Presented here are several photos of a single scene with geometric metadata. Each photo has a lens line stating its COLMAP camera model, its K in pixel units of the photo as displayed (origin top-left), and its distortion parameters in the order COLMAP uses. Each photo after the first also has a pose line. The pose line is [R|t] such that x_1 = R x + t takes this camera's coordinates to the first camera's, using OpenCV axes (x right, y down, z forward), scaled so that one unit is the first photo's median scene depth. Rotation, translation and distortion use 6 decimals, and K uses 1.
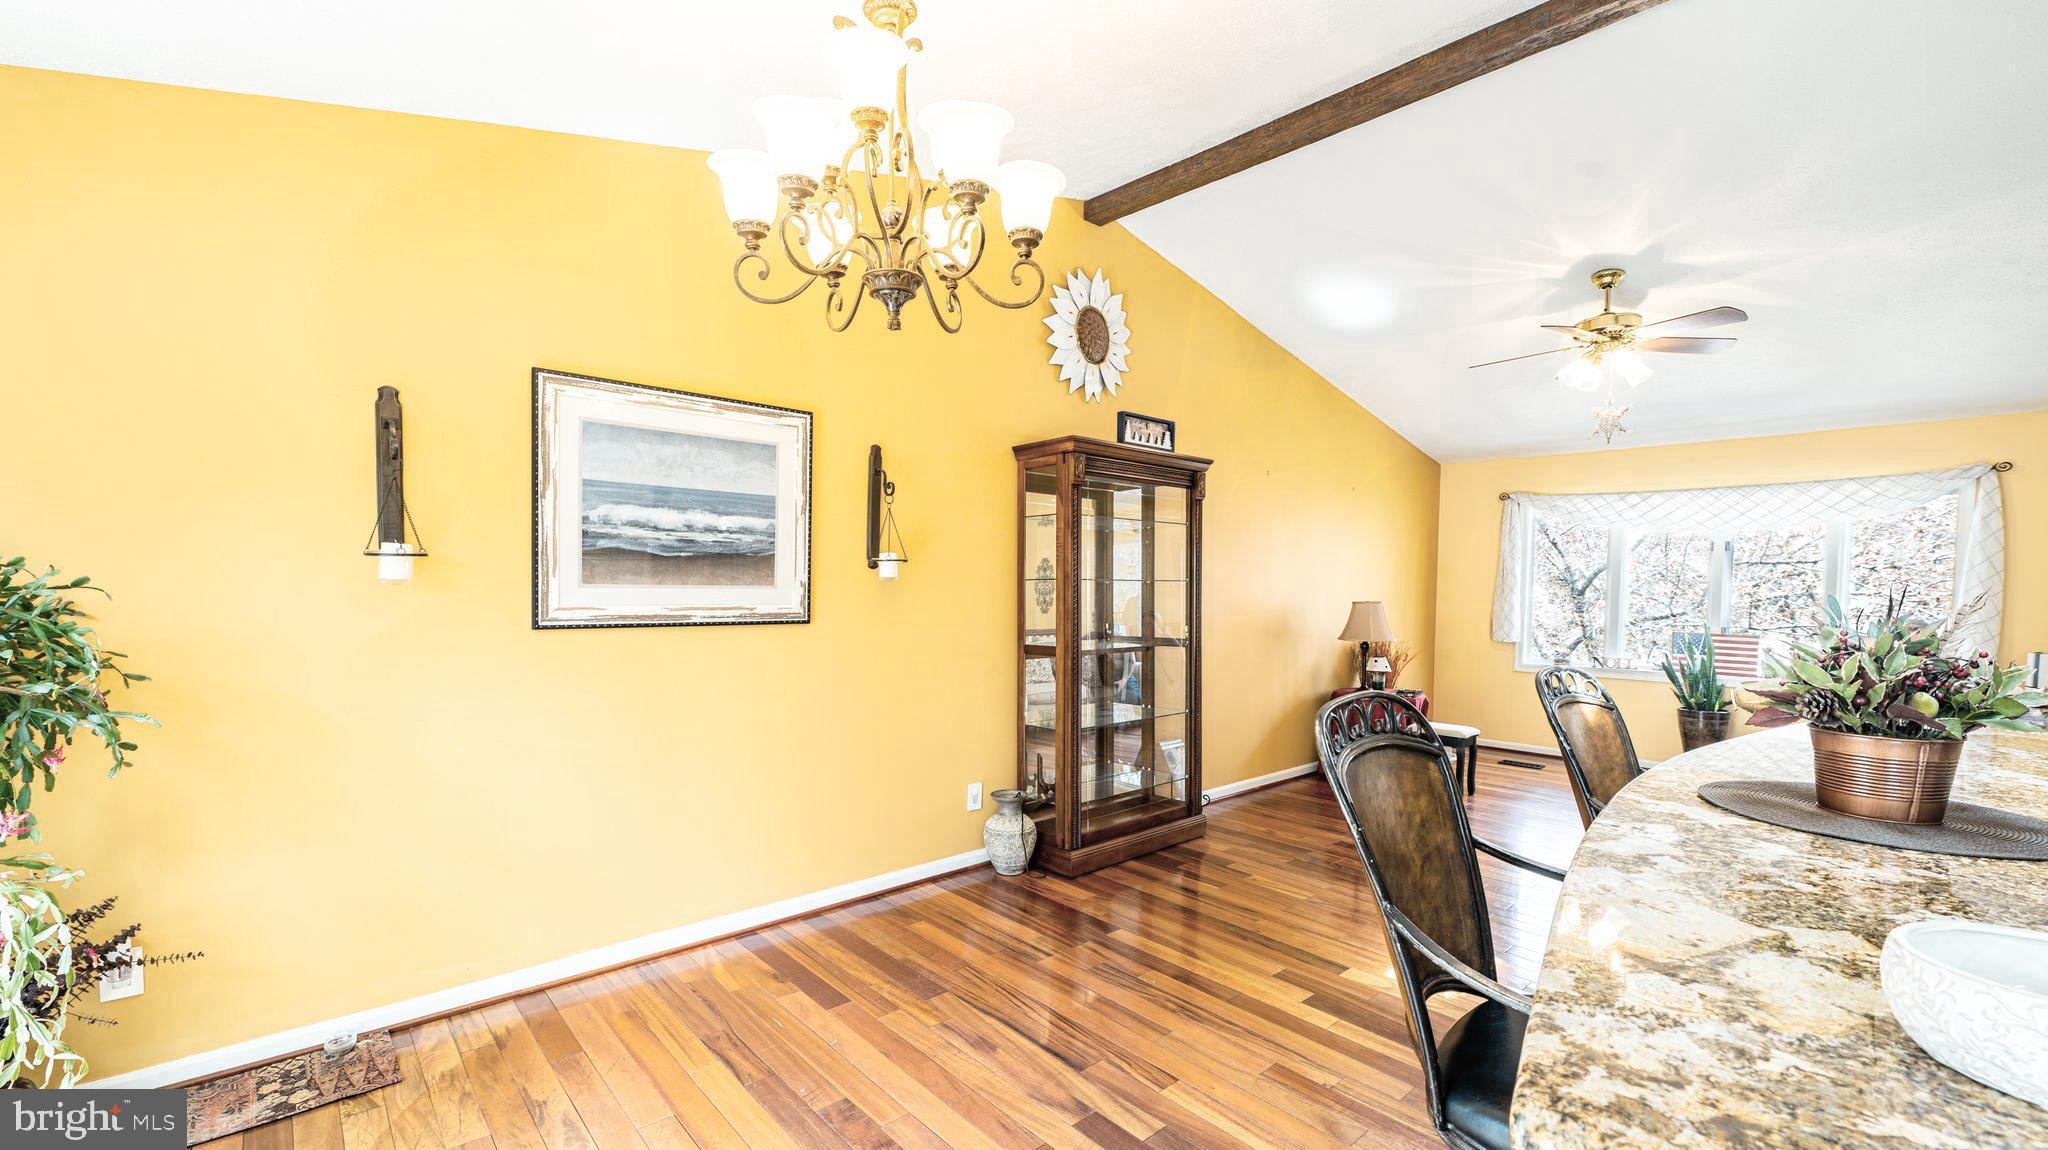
lens RADIAL K [[851.2, 0, 1024.0], [0, 851.2, 575.0], [0, 0, 1]] dist [0.000668, -0.000042]
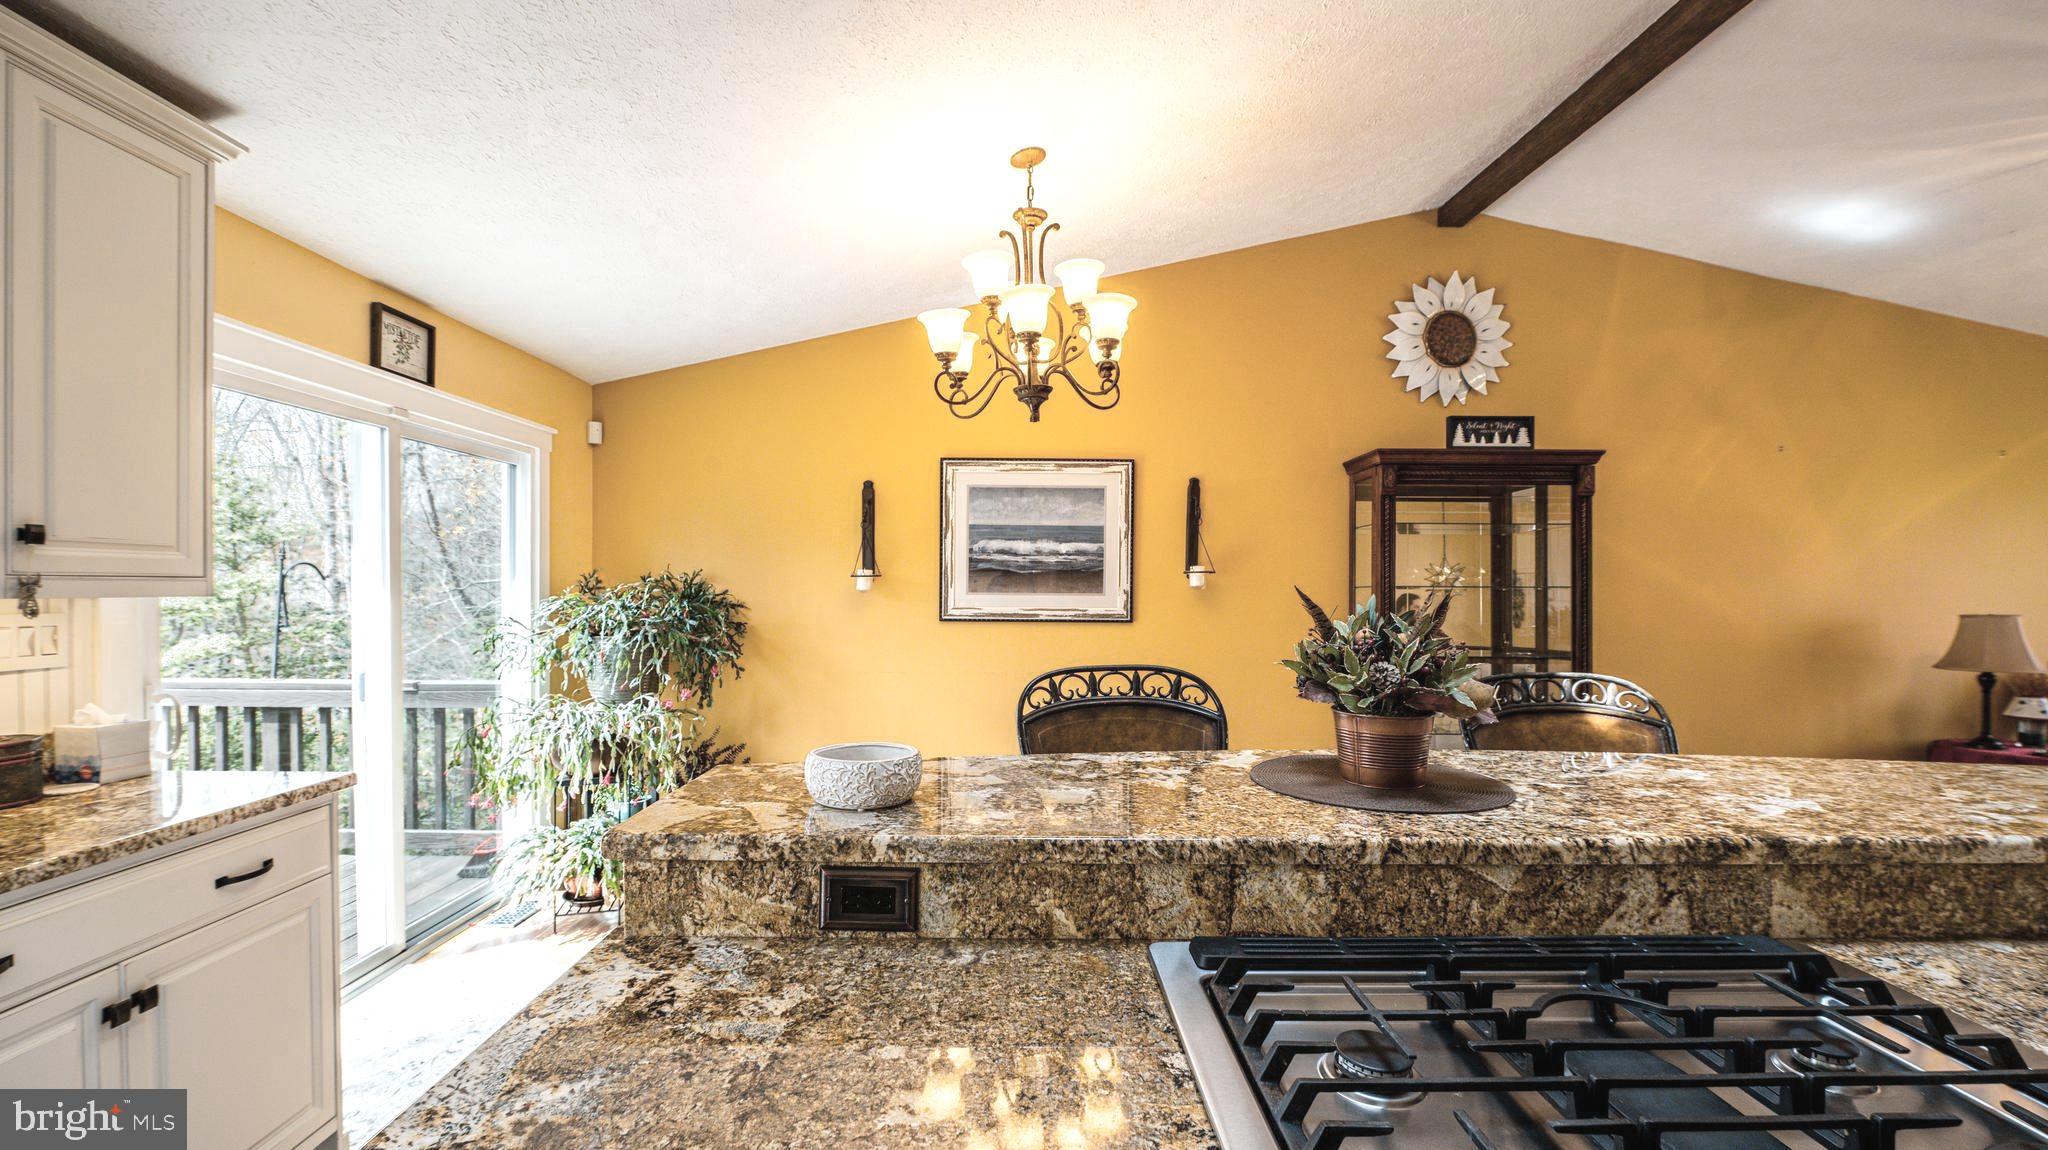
lens RADIAL K [[851.2, 0, 1024.0], [0, 851.2, 575.0], [0, 0, 1]] dist [0.000668, -0.000042]
pose [[0.757485, -0.020842, -0.652520, 0.480688], [0.008941, 0.999728, -0.021553, 0.011312], [0.652791, 0.010492, 0.757465, -0.092242]]
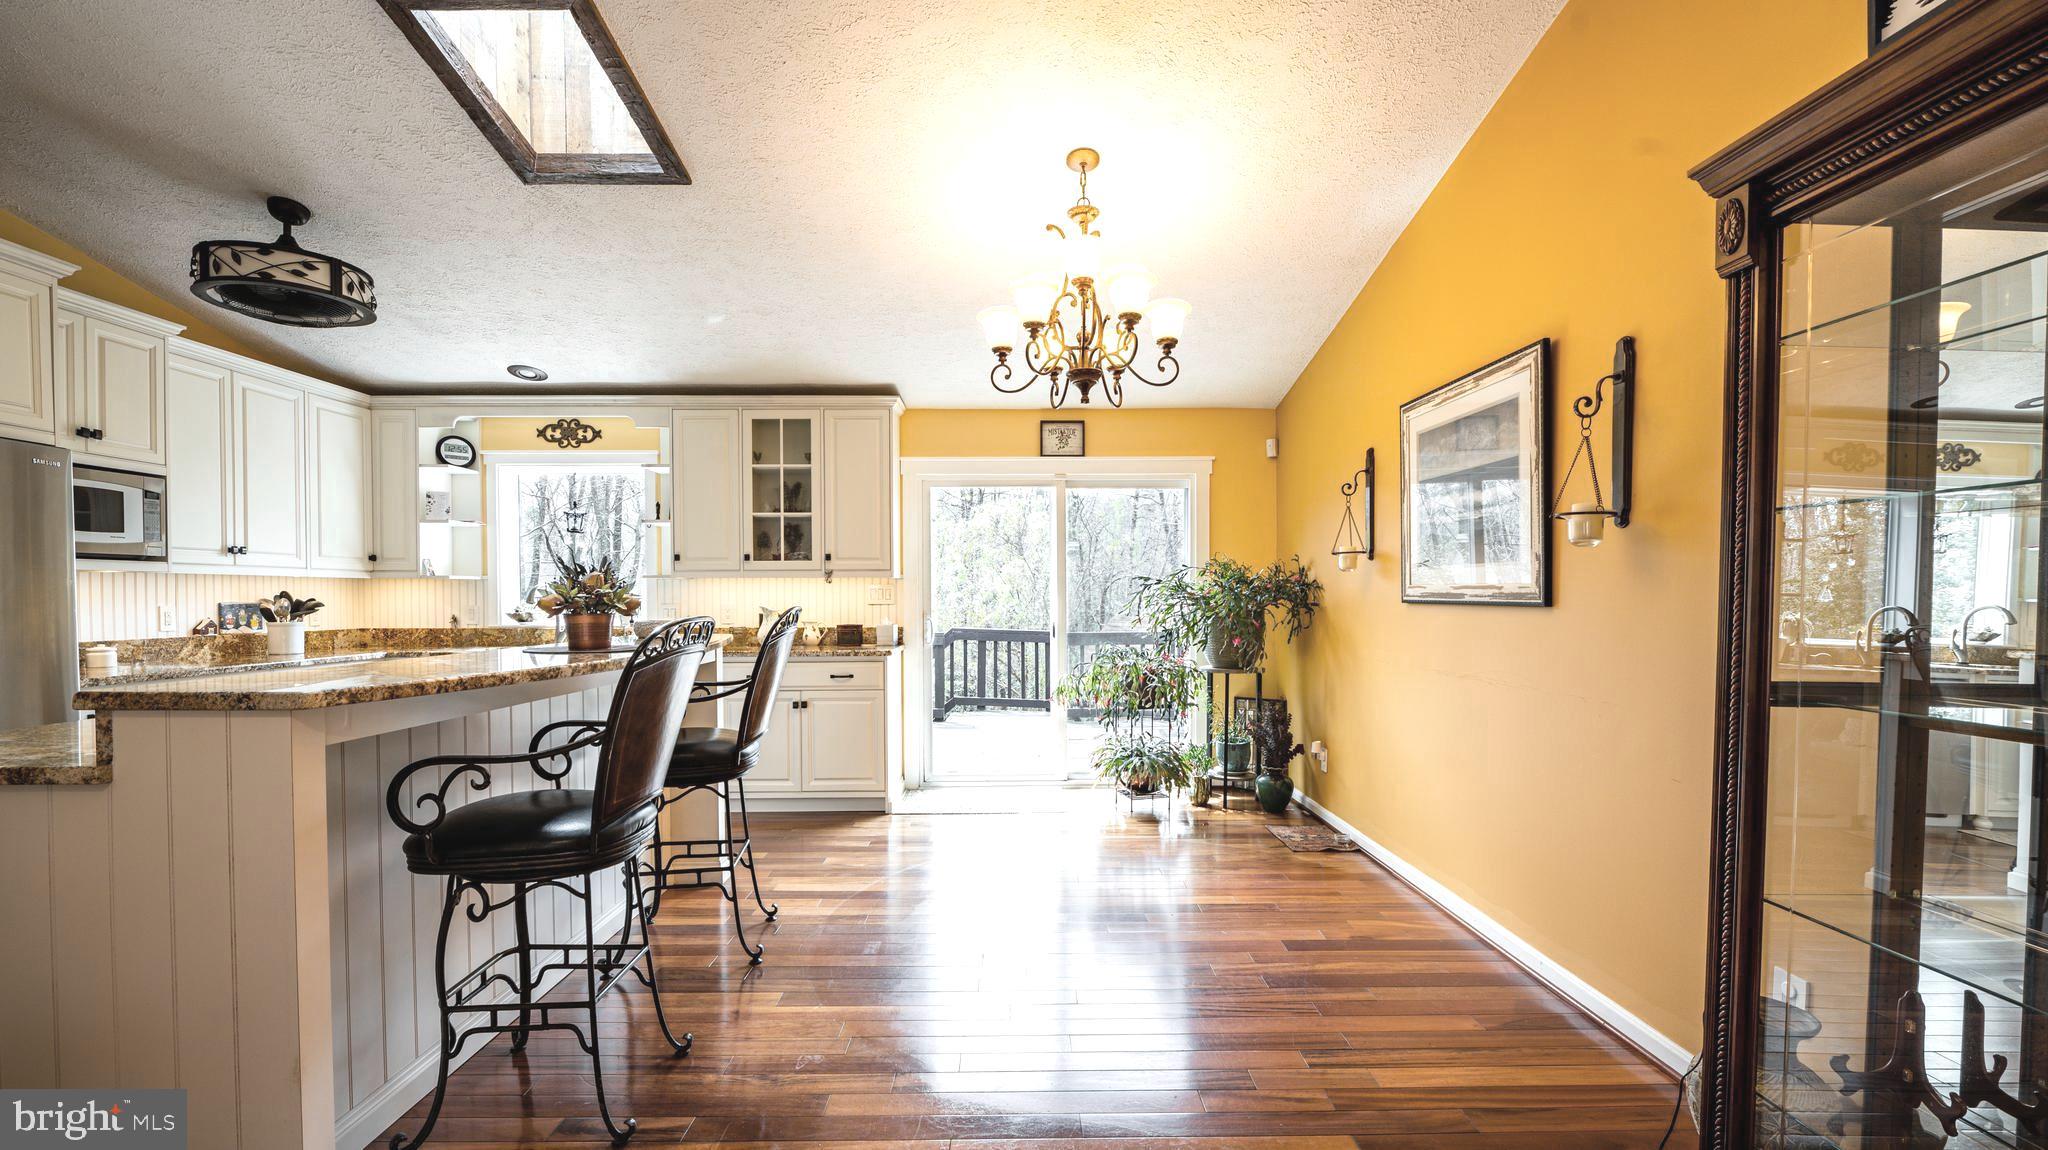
lens RADIAL K [[851.2, 0, 1024.0], [0, 851.2, 575.0], [0, 0, 1]] dist [0.000668, -0.000042]
pose [[-0.643578, -0.026304, -0.764929, 0.676704], [-0.002442, 0.999475, -0.032315, 0.054781], [0.765377, -0.018930, -0.643304, 1.168405]]
